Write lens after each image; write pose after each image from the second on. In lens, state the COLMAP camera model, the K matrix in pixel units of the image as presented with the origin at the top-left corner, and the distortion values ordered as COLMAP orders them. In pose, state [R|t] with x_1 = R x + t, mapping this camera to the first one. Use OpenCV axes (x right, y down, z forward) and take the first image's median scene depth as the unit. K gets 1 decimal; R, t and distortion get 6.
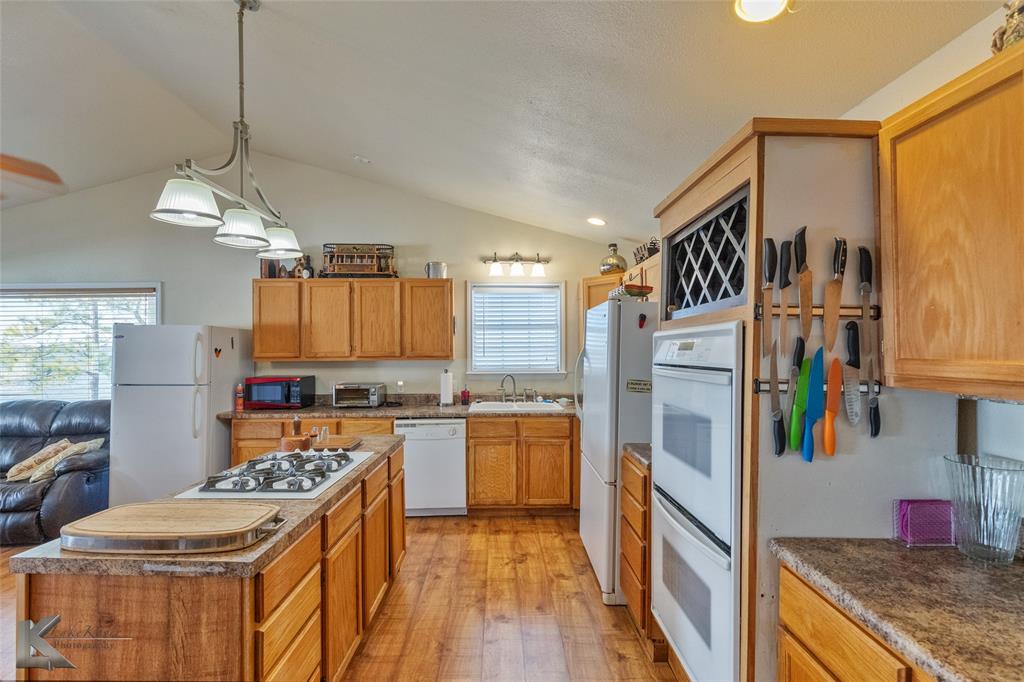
lens RADIAL K [[470.5, 0, 511.1], [0, 470.5, 347.6], [0, 0, 1]] dist [0.009035, -0.001908]
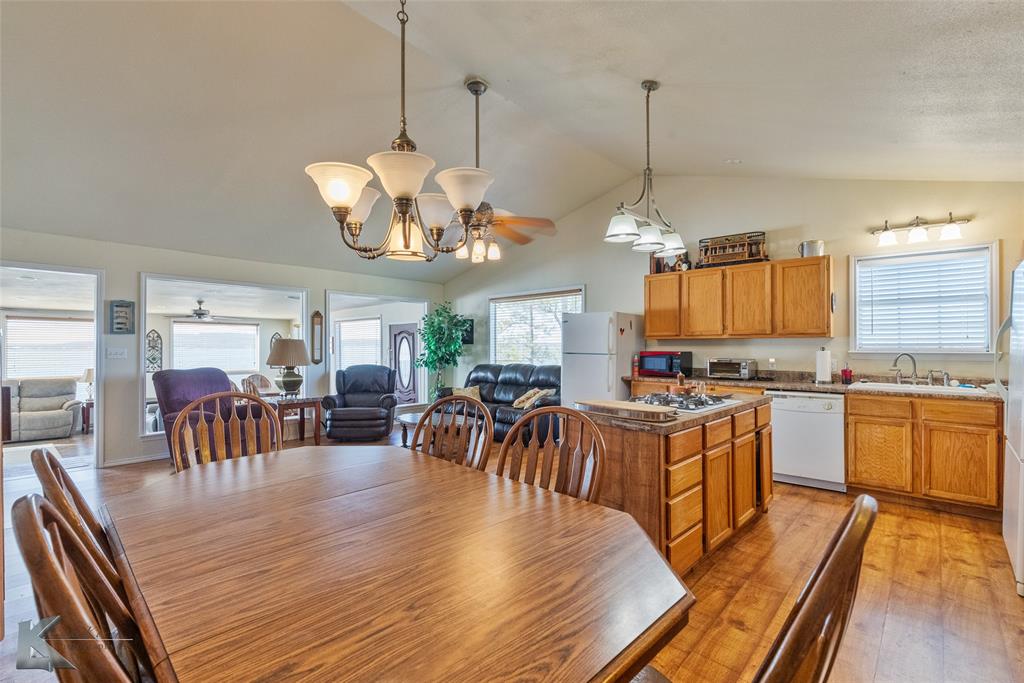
lens RADIAL K [[470.5, 0, 510.4], [0, 470.5, 344.1], [0, 0, 1]] dist [0.009035, -0.001908]
pose [[0.729207, 0.000238, -0.684293, 0.072134], [0.001550, 0.999997, 0.001999, 0.041787], [0.684291, -0.002518, 0.729204, -0.206290]]
